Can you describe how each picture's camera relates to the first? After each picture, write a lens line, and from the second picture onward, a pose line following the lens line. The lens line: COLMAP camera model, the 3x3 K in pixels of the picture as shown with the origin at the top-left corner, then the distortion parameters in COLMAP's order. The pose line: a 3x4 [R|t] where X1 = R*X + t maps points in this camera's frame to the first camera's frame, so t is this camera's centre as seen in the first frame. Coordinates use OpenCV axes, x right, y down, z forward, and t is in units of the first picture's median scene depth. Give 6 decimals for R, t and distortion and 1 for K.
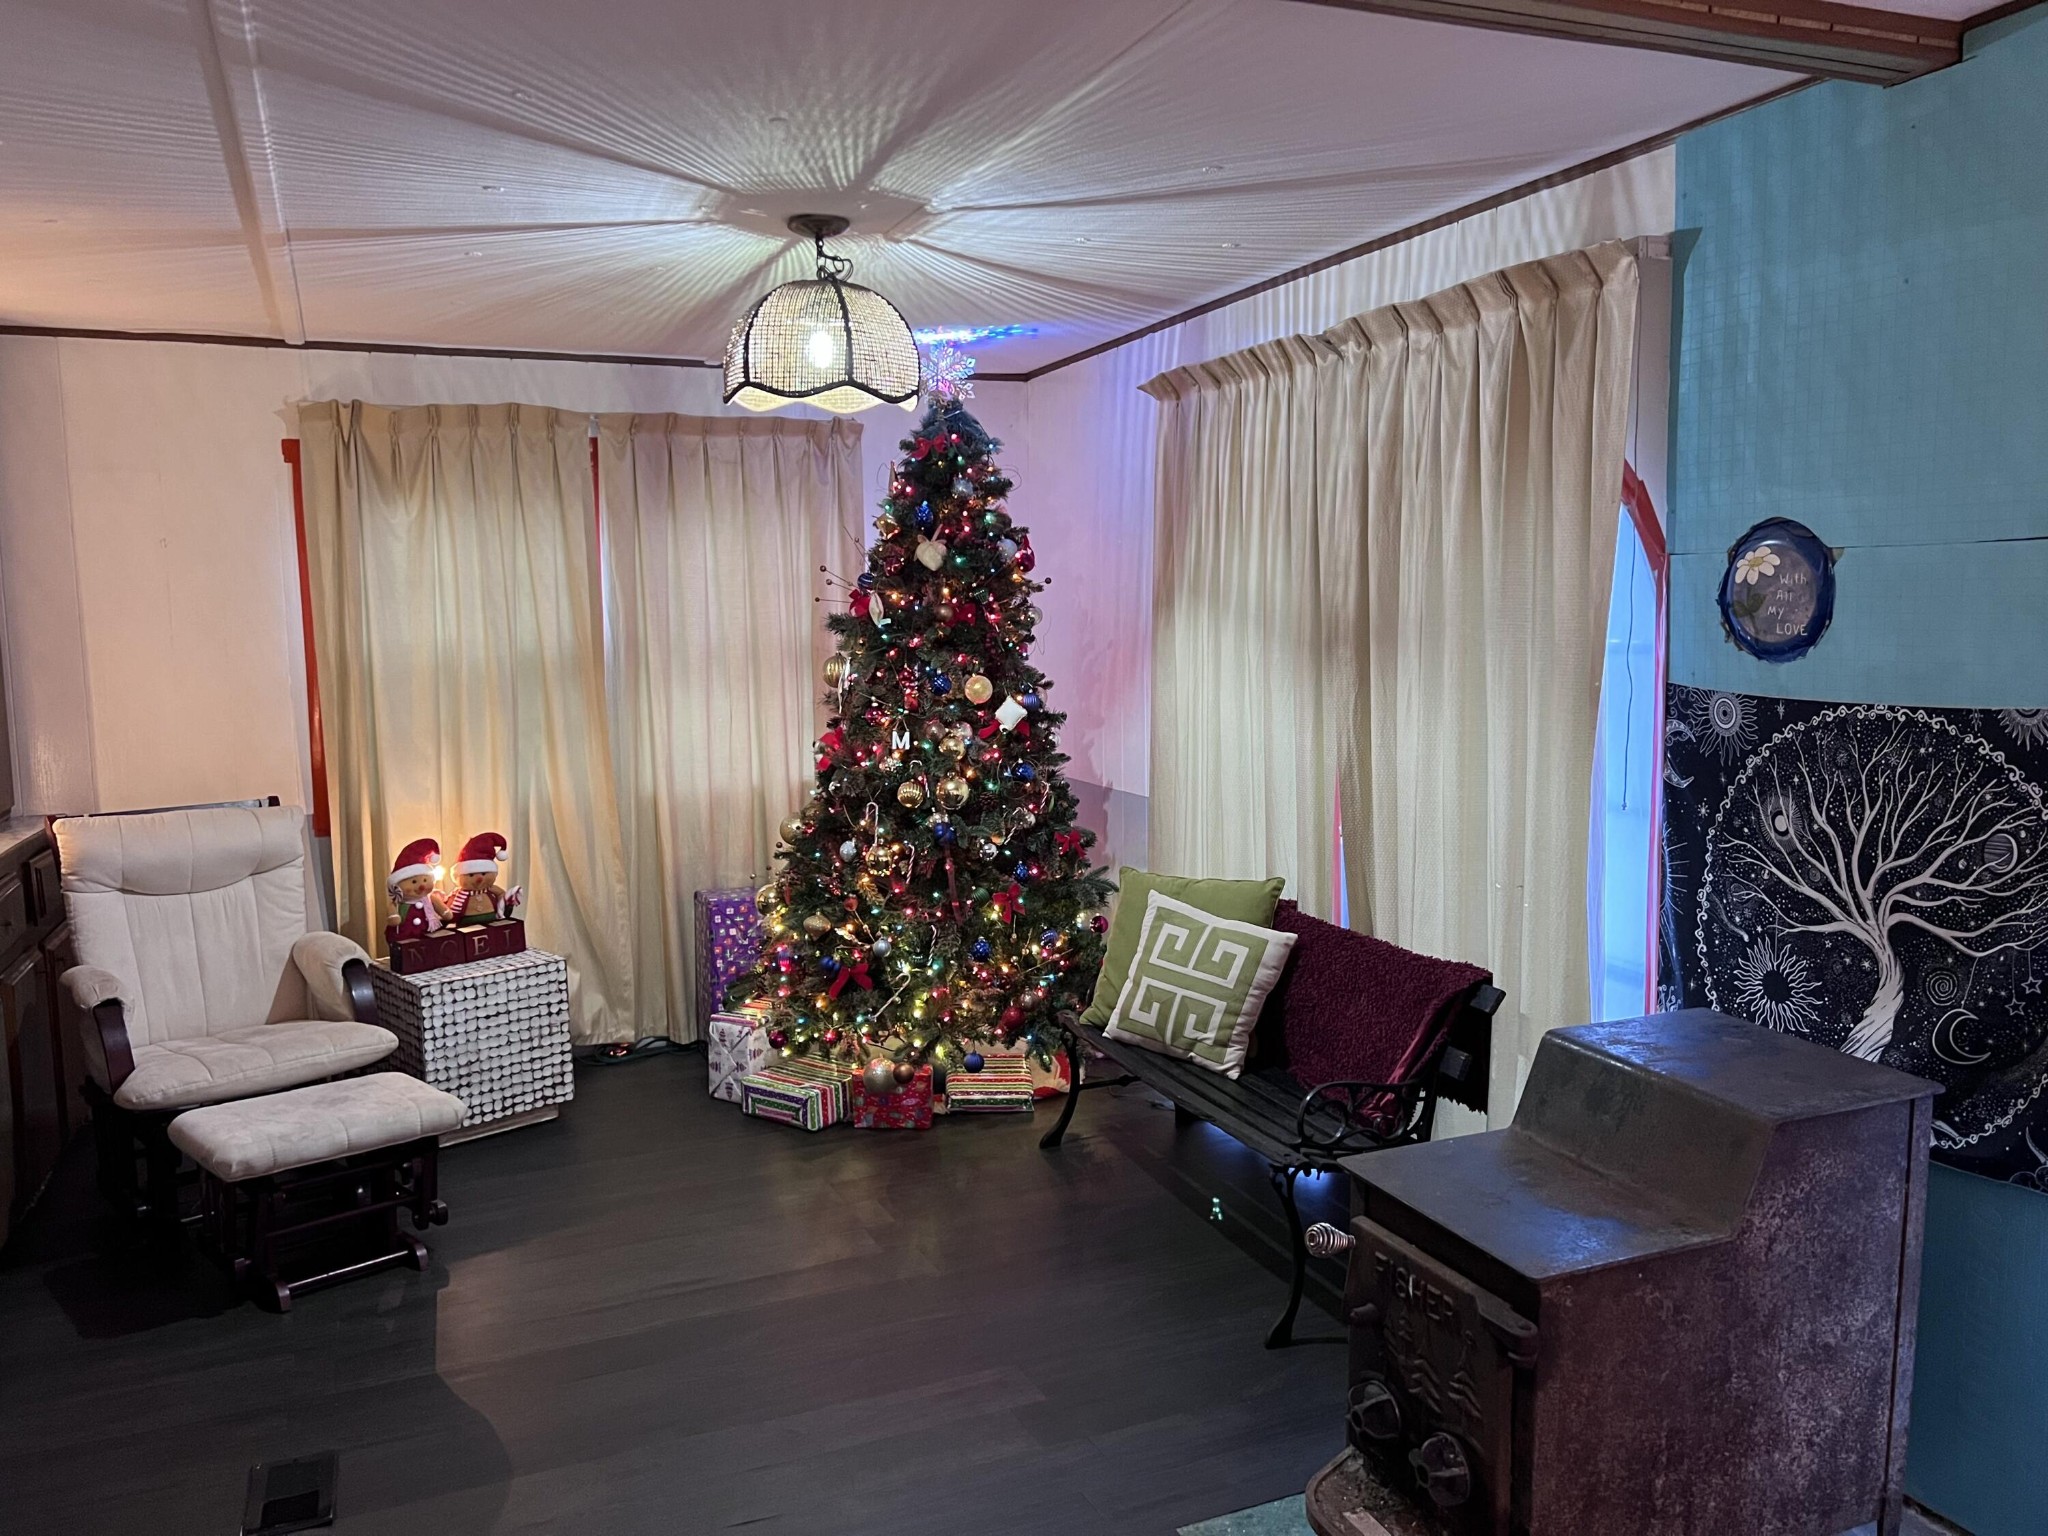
lens RADIAL K [[1529.1, 0, 1024.0], [0, 1529.1, 768.0], [0, 0, 1]] dist [0.086859, -0.122152]
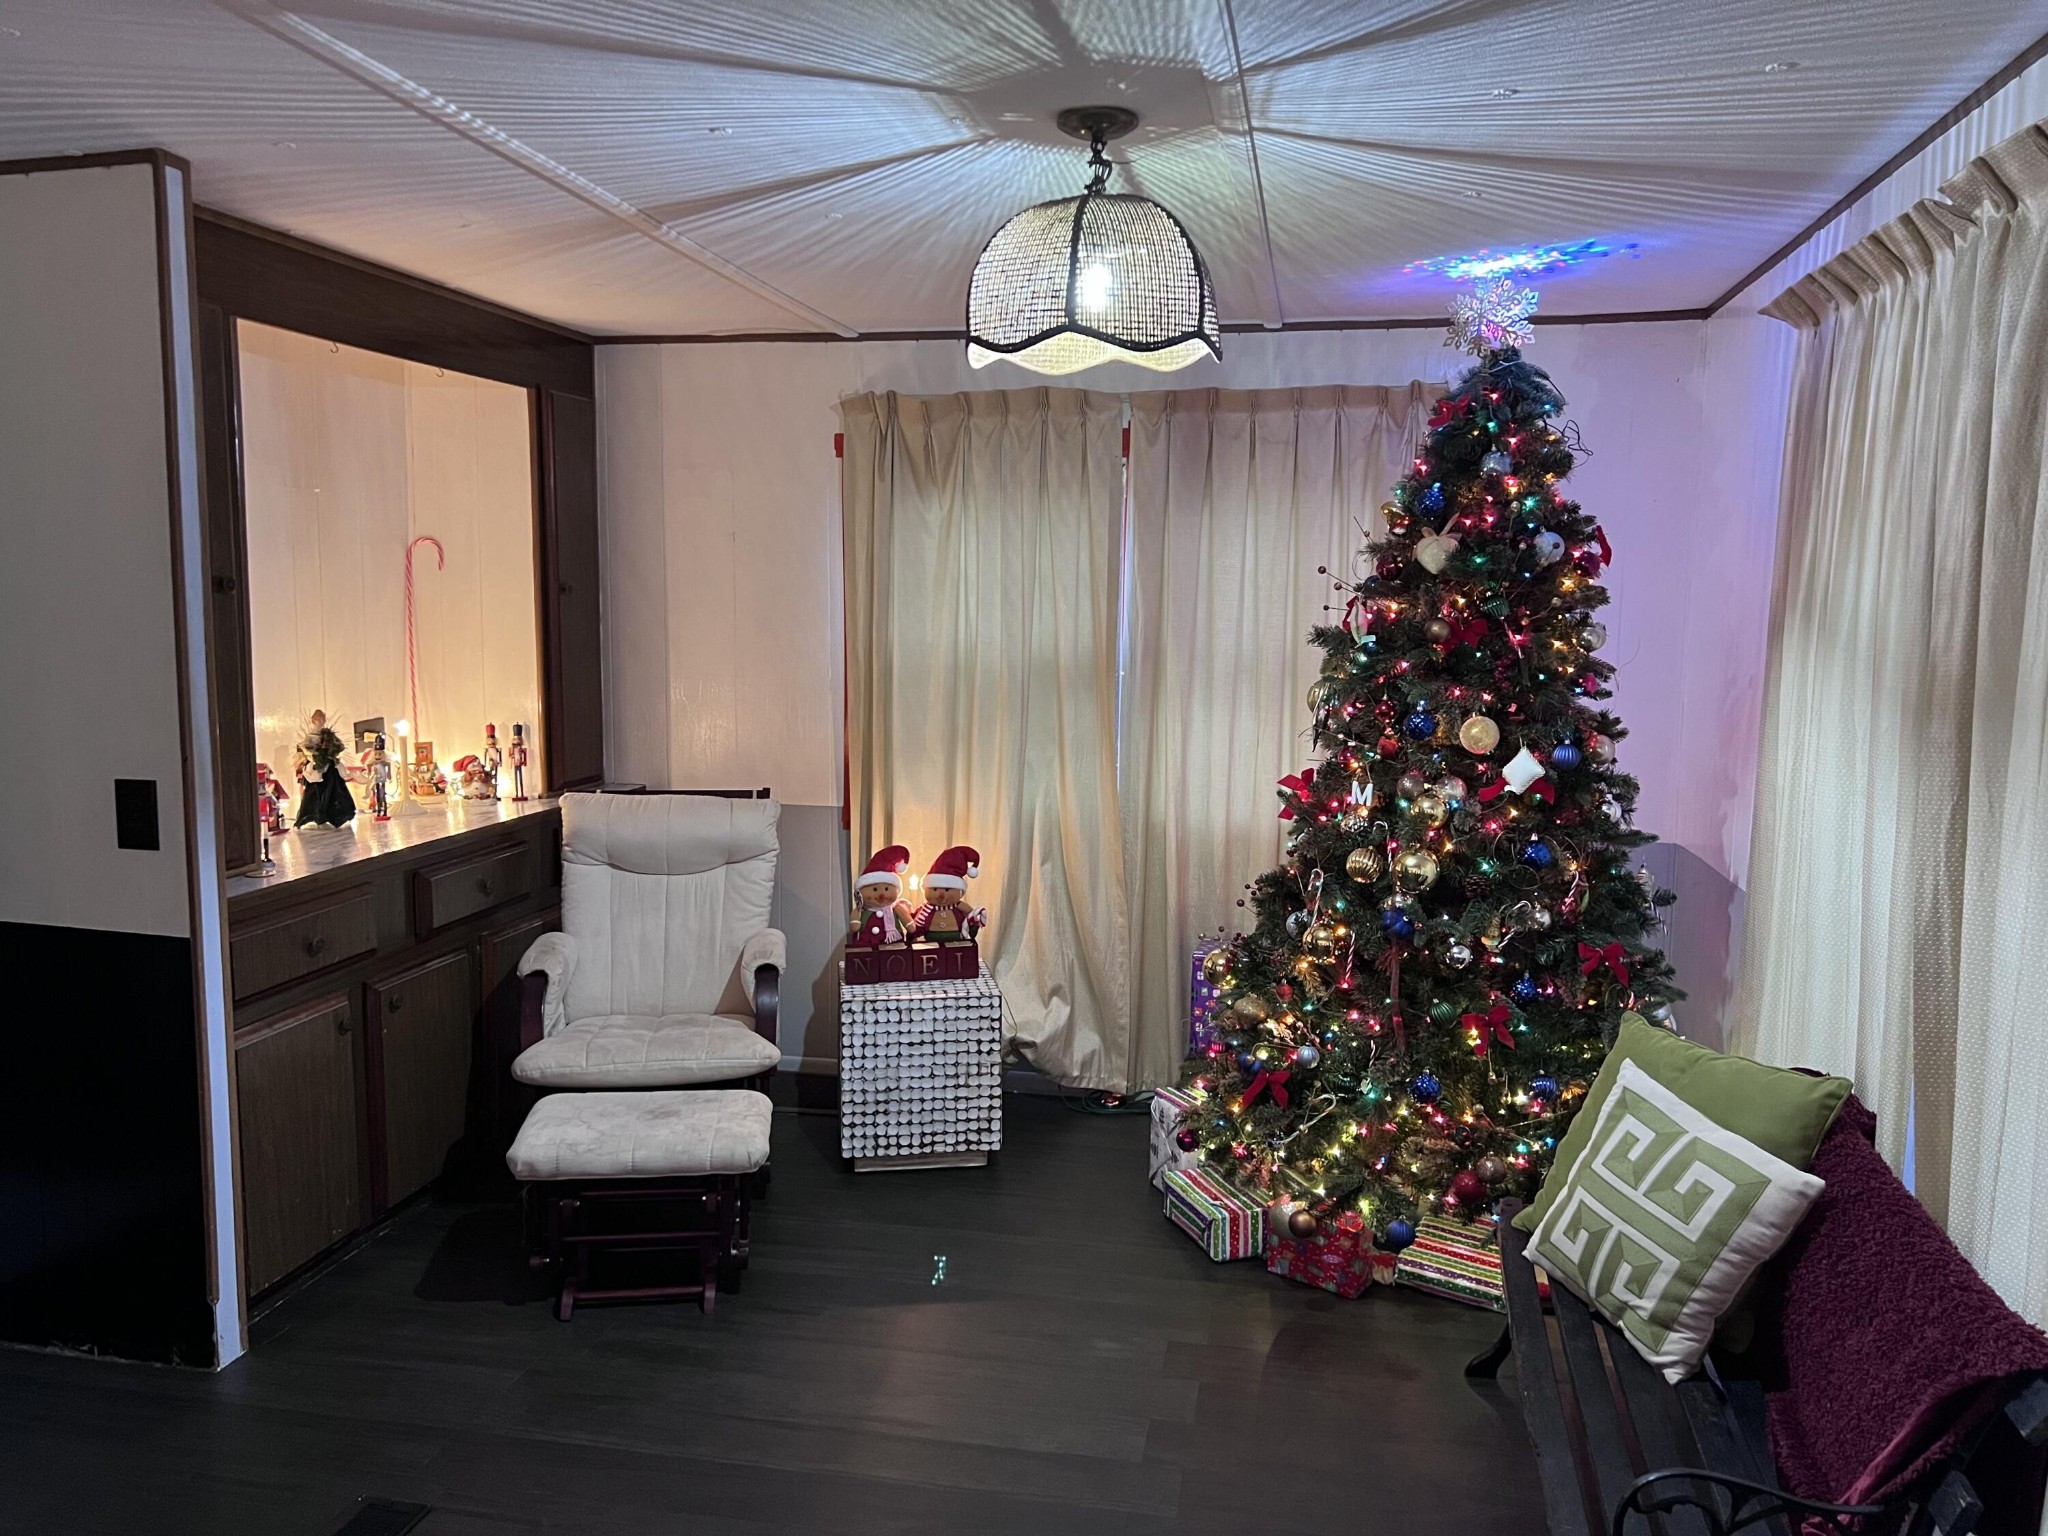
lens RADIAL K [[1529.1, 0, 1024.0], [0, 1529.1, 768.0], [0, 0, 1]] dist [0.086859, -0.122152]
pose [[0.824062, 0.090490, -0.559226, 0.211022], [-0.086237, 0.995693, 0.034038, -0.042649], [0.559897, 0.020177, 0.828317, 0.259330]]
